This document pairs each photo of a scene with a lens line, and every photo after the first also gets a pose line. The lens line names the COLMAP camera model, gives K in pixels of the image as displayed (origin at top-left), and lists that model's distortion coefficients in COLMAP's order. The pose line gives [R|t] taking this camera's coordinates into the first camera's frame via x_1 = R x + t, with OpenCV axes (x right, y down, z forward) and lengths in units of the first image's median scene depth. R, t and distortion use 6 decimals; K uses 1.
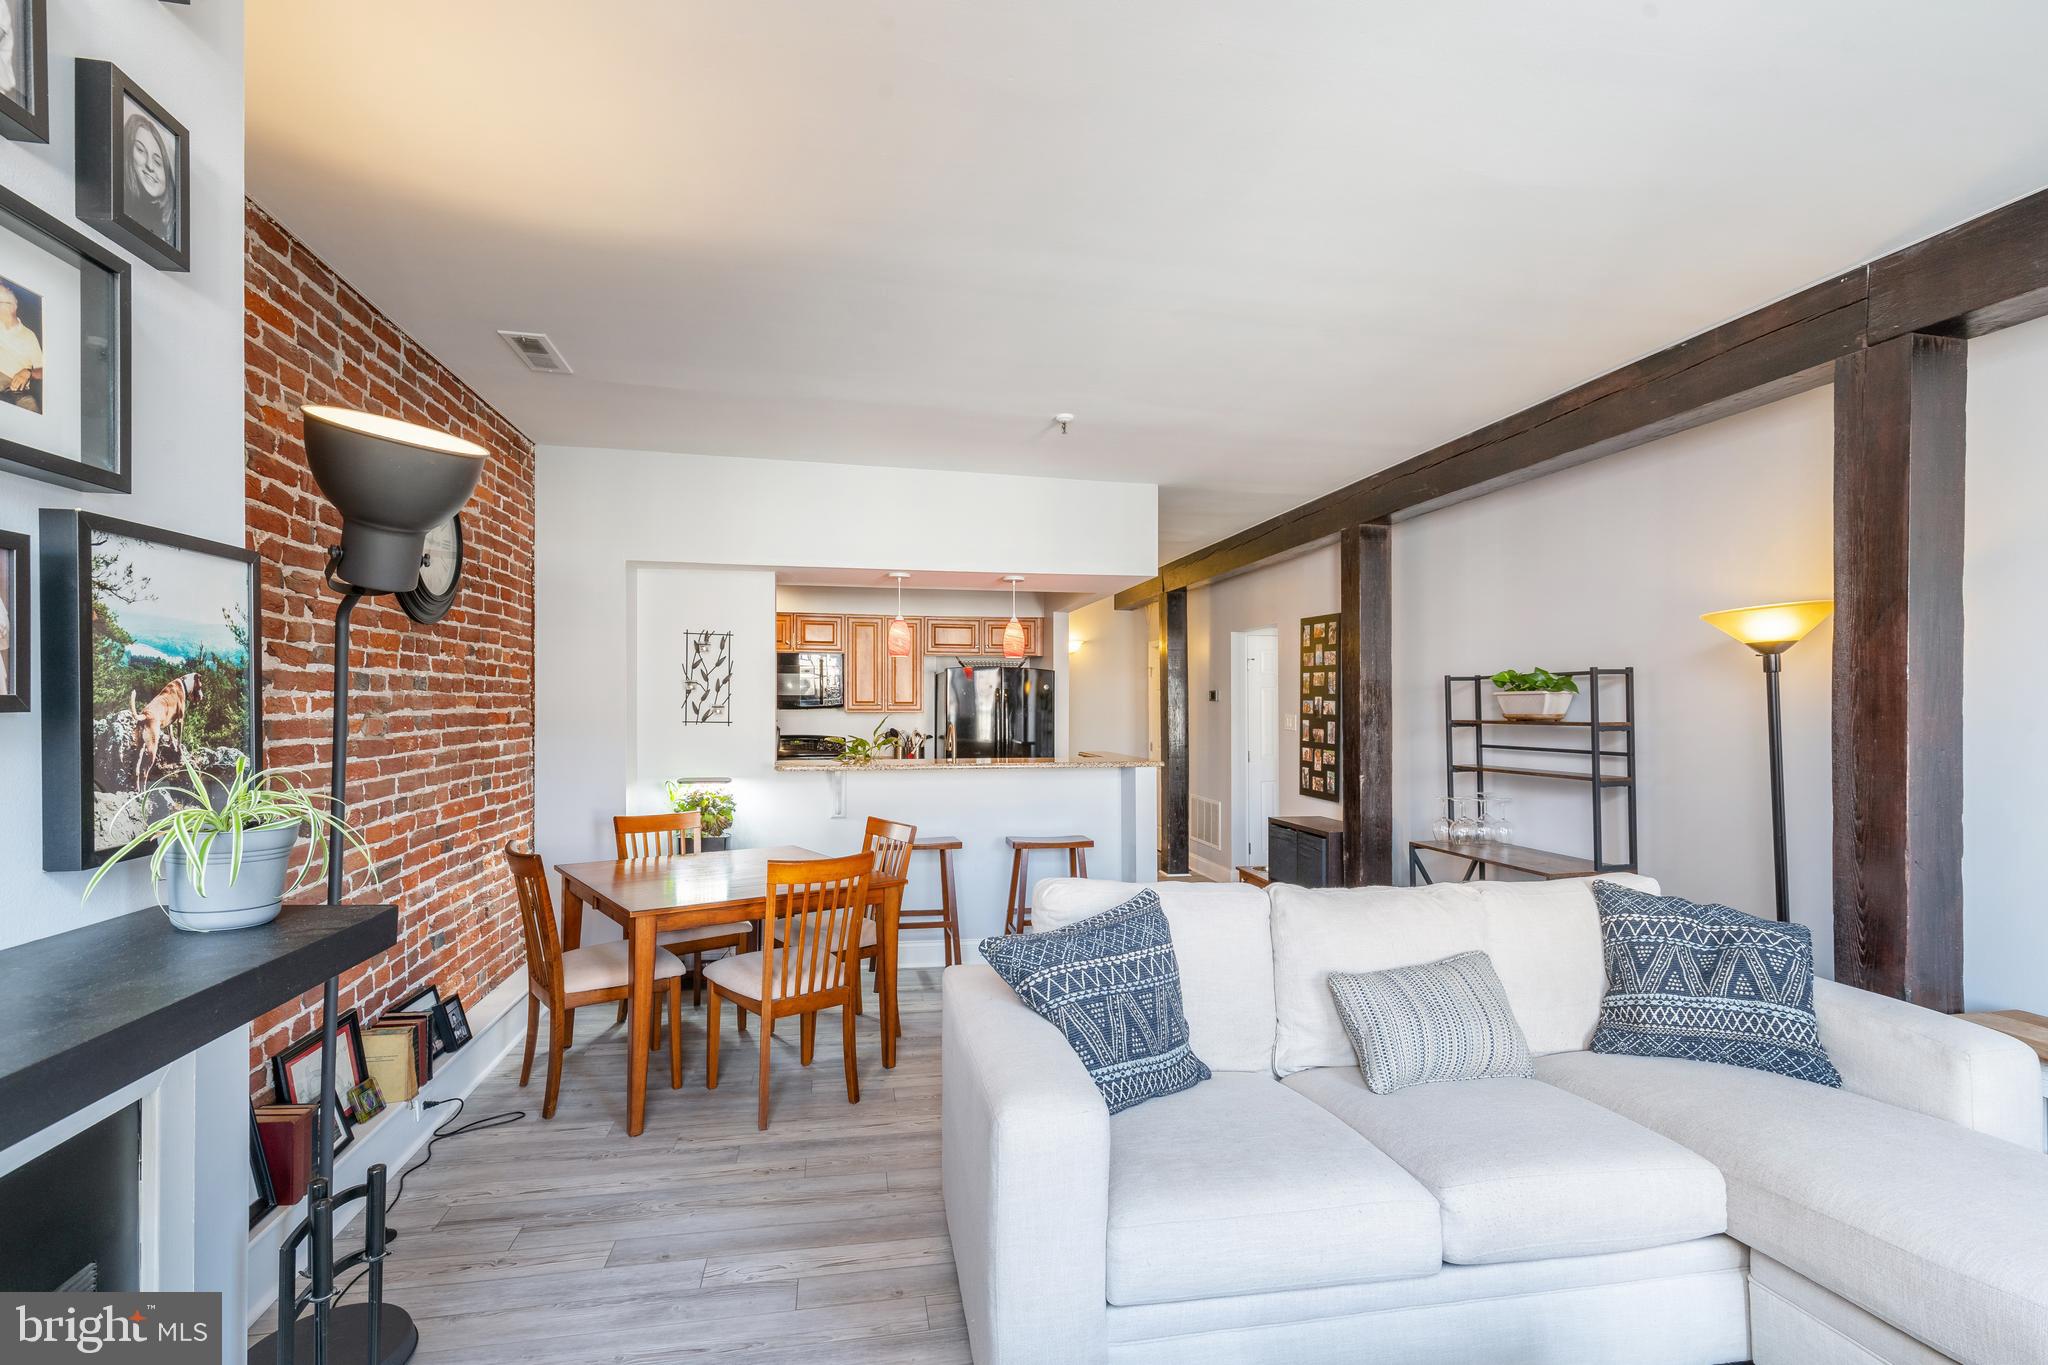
lens RADIAL K [[924.4, 0, 1014.2], [0, 924.4, 712.9], [0, 0, 1]] dist [-0.004347, 0.001818]
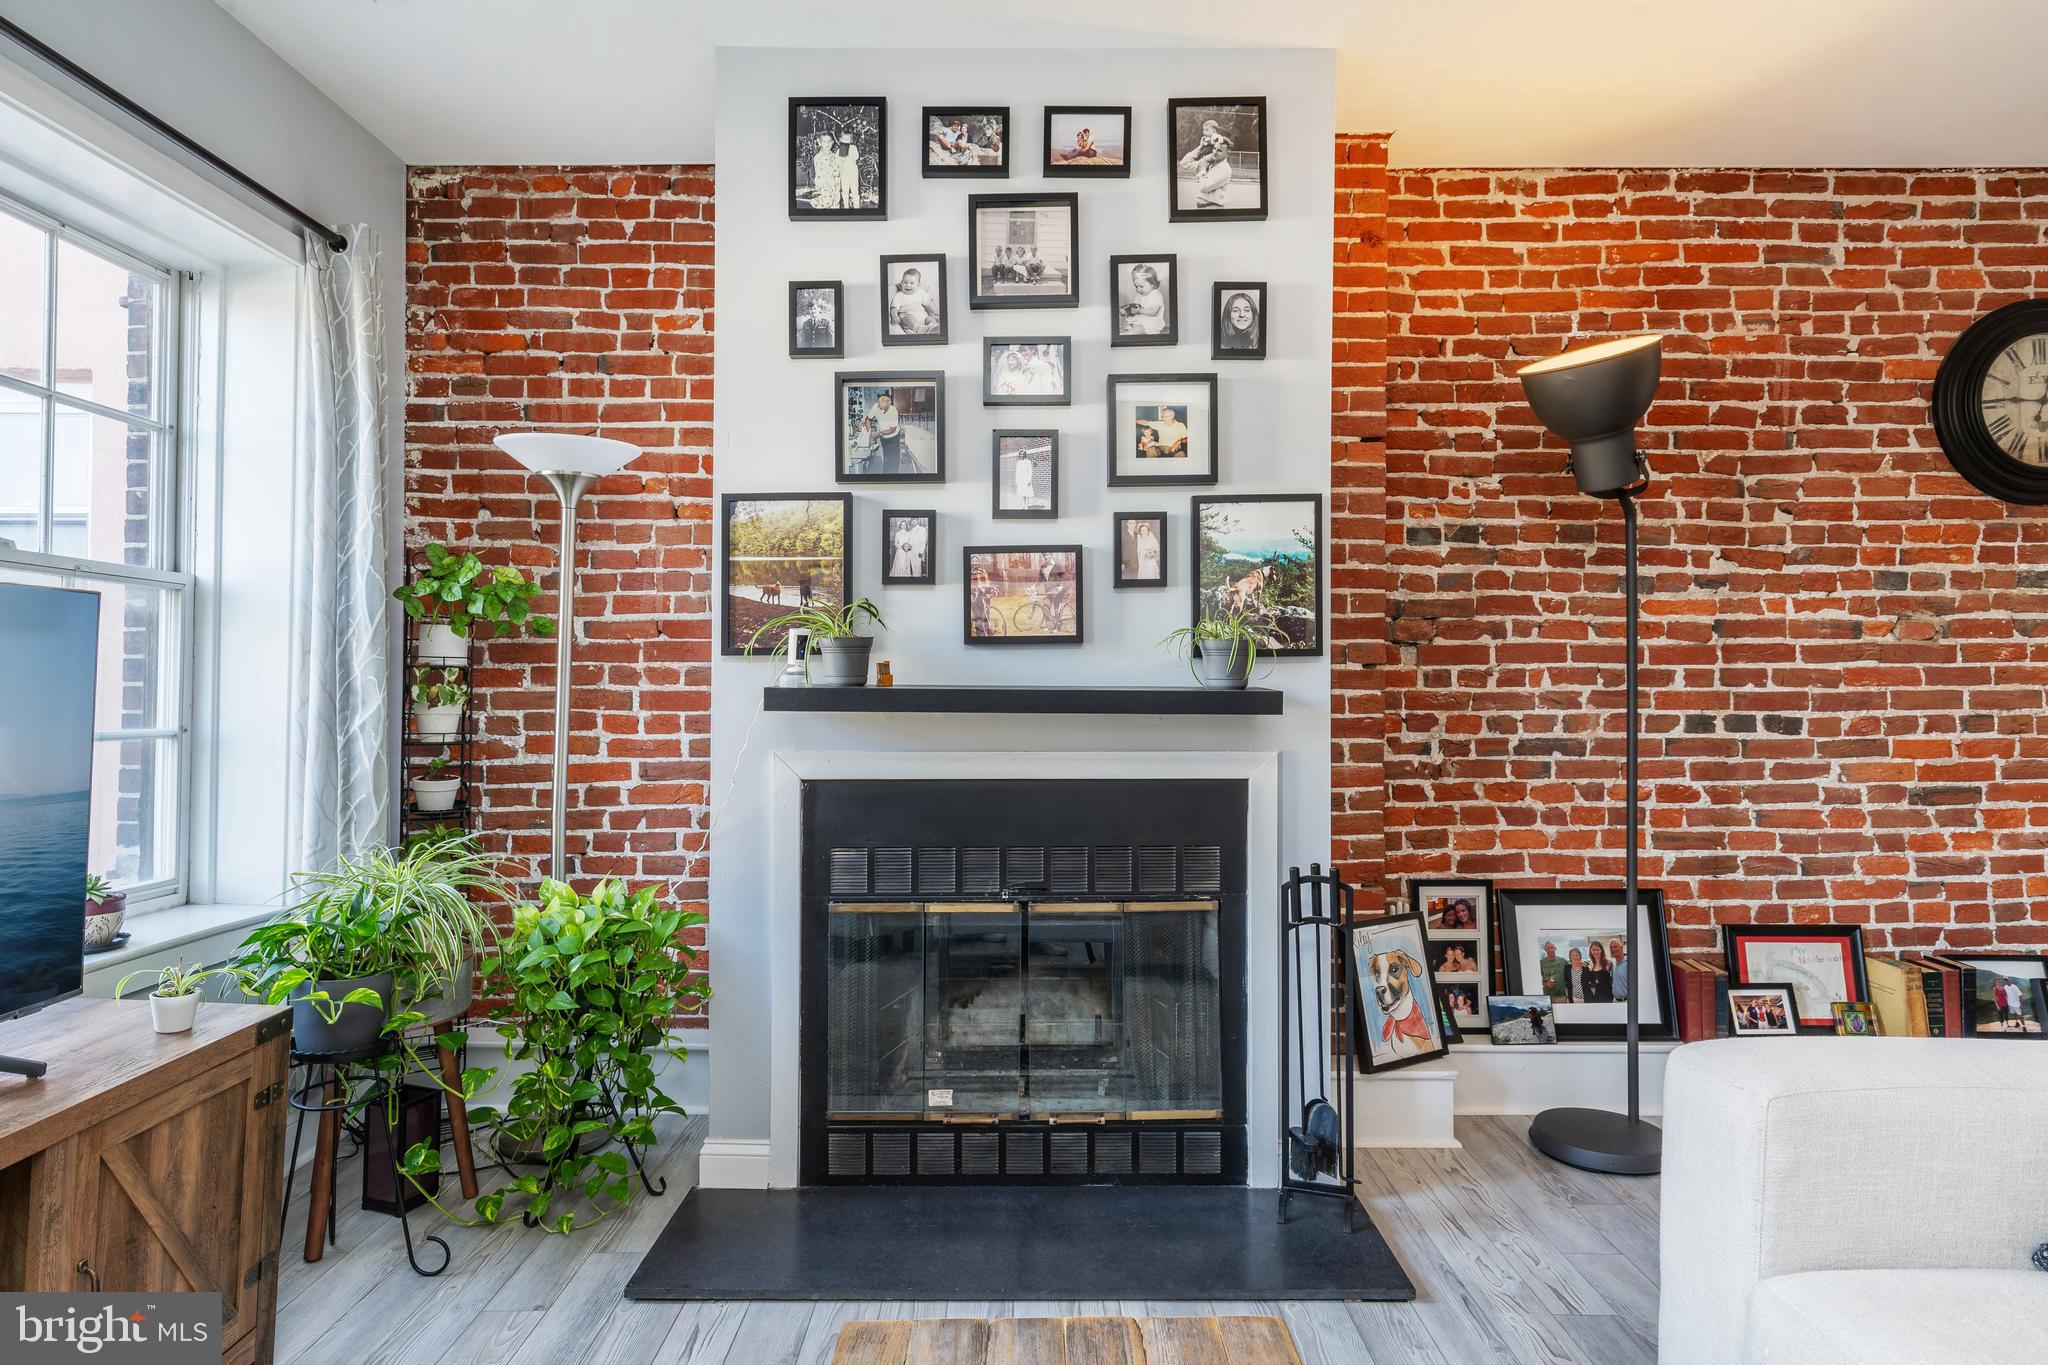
lens RADIAL K [[1152.2, 0, 1029.2], [0, 1152.2, 675.3], [0, 0, 1]] dist [-0.004956, 0.002054]
pose [[-0.191335, -0.013971, -0.981425, 0.506649], [-0.008425, 0.999885, -0.012591, 0.071545], [0.981489, 0.005859, -0.191430, 0.325347]]
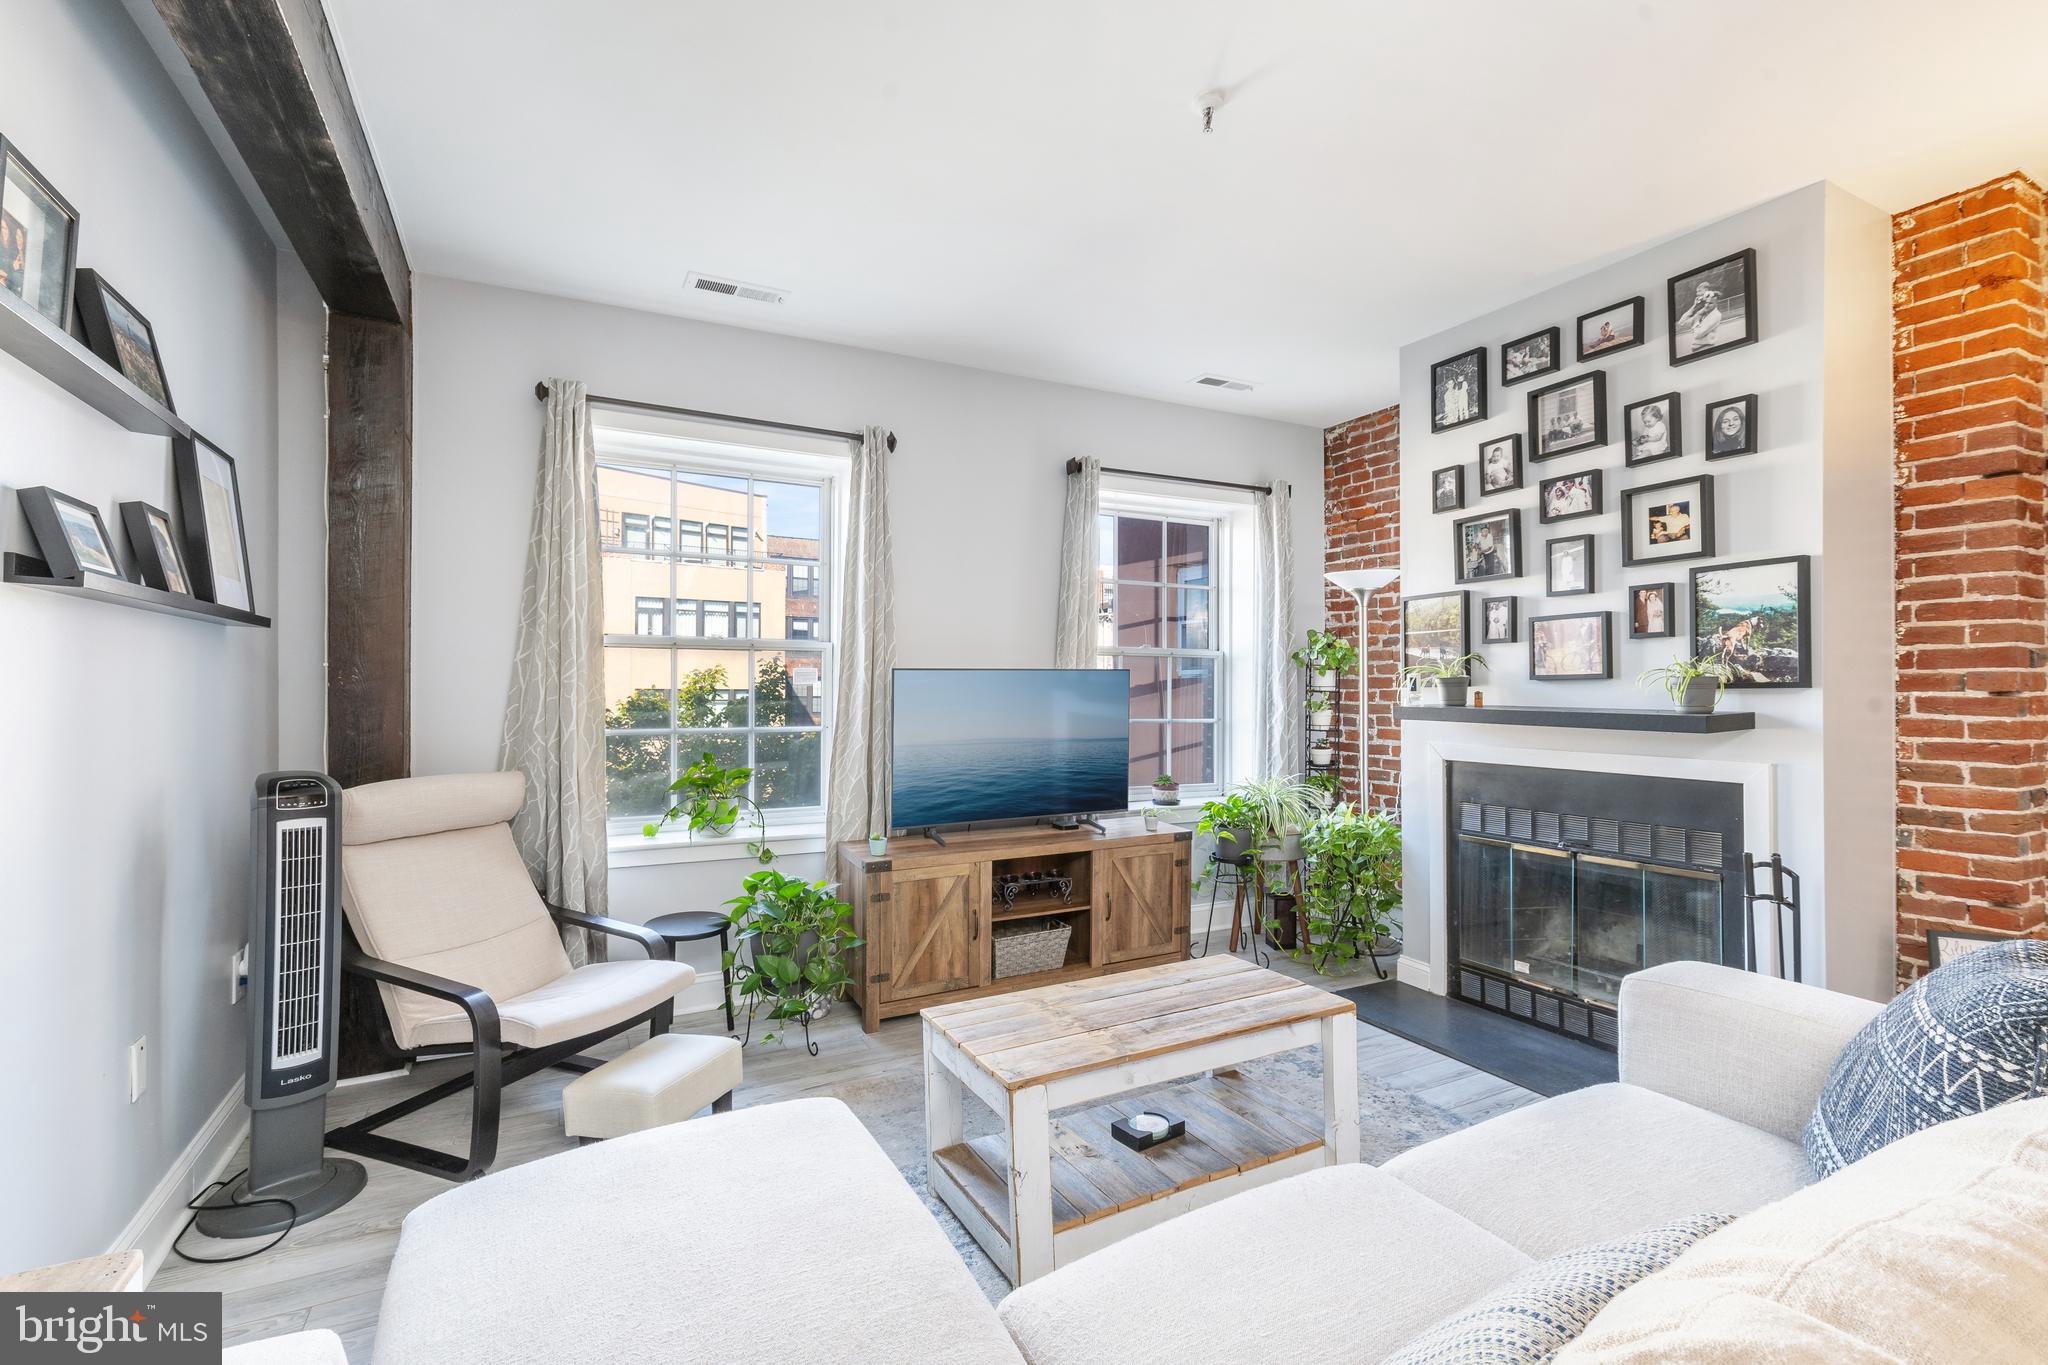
lens RADIAL K [[924.4, 0, 1061.1], [0, 924.4, 697.6], [0, 0, 1]] dist [-0.004347, 0.001818]
pose [[-0.952591, -0.005955, -0.304195, 0.519761], [-0.011460, 0.999801, 0.016315, 0.049460], [0.304037, 0.019027, -0.952470, 0.915506]]
